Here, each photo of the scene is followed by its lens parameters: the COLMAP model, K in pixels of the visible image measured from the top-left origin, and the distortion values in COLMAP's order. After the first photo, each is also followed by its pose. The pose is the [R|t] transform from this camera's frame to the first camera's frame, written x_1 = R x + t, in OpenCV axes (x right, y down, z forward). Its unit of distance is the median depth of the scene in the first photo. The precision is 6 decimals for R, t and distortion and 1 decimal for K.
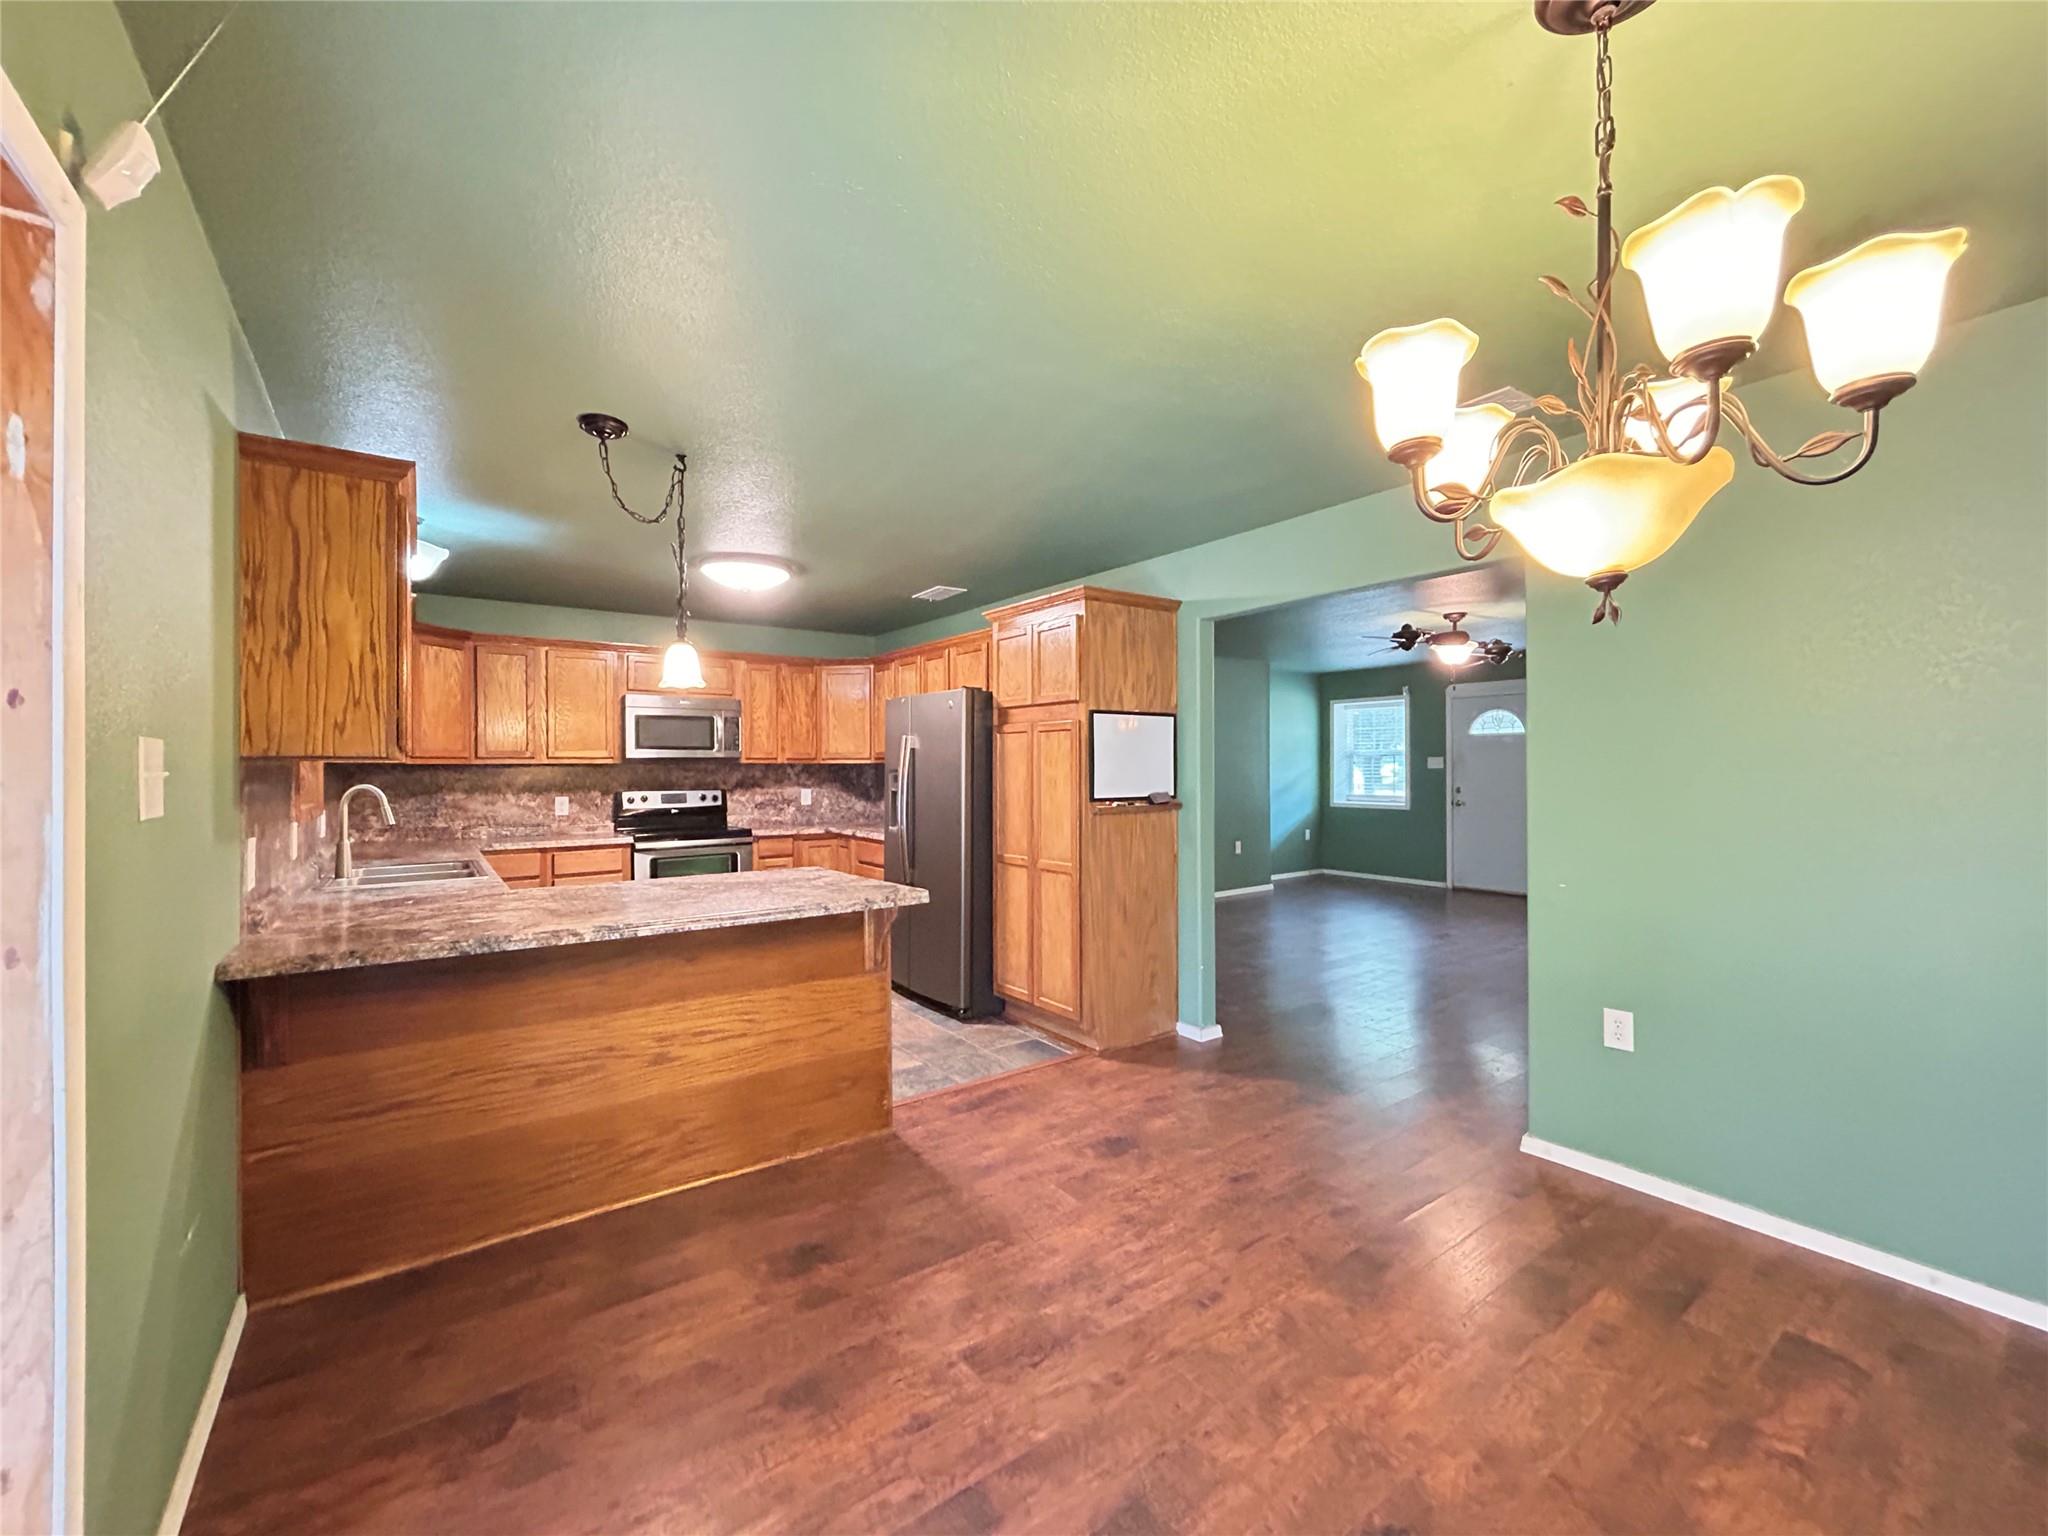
lens RADIAL K [[837.4, 0, 1021.2], [0, 837.4, 767.6], [0, 0, 1]] dist [-0.002638, -0.000053]
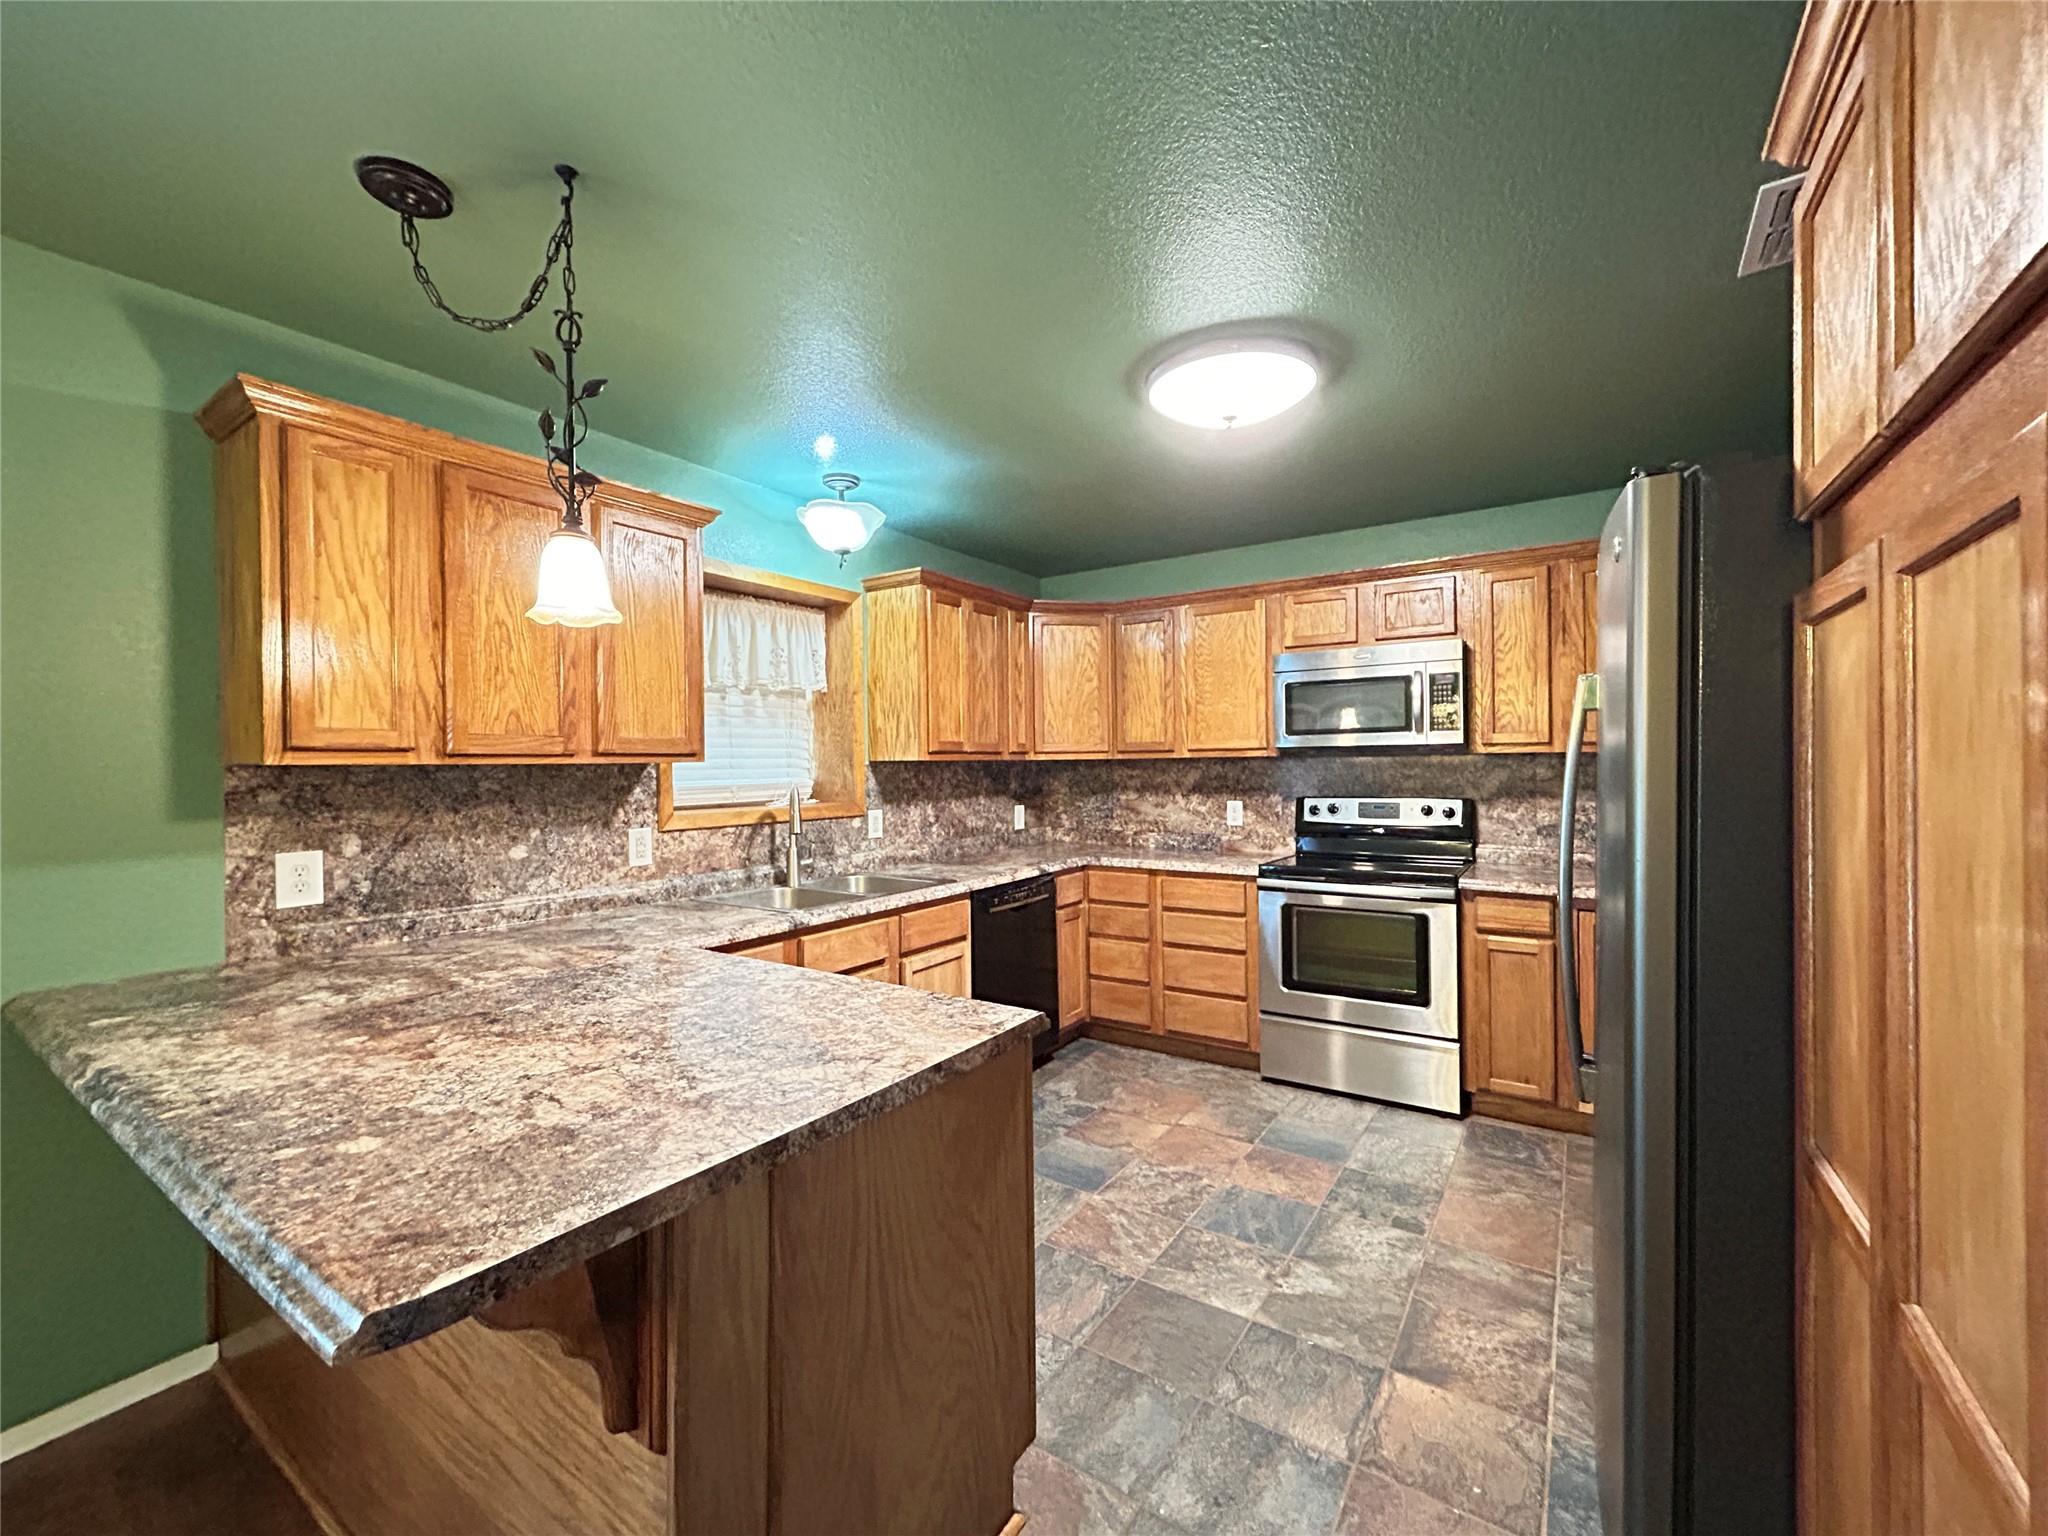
lens RADIAL K [[837.4, 0, 1022.1], [0, 837.4, 762.9], [0, 0, 1]] dist [-0.002638, -0.000053]
pose [[0.342139, 0.003202, -0.939644, 0.086647], [0.009269, 0.999934, 0.006782, -0.005687], [0.939604, -0.011030, 0.342087, 0.507141]]
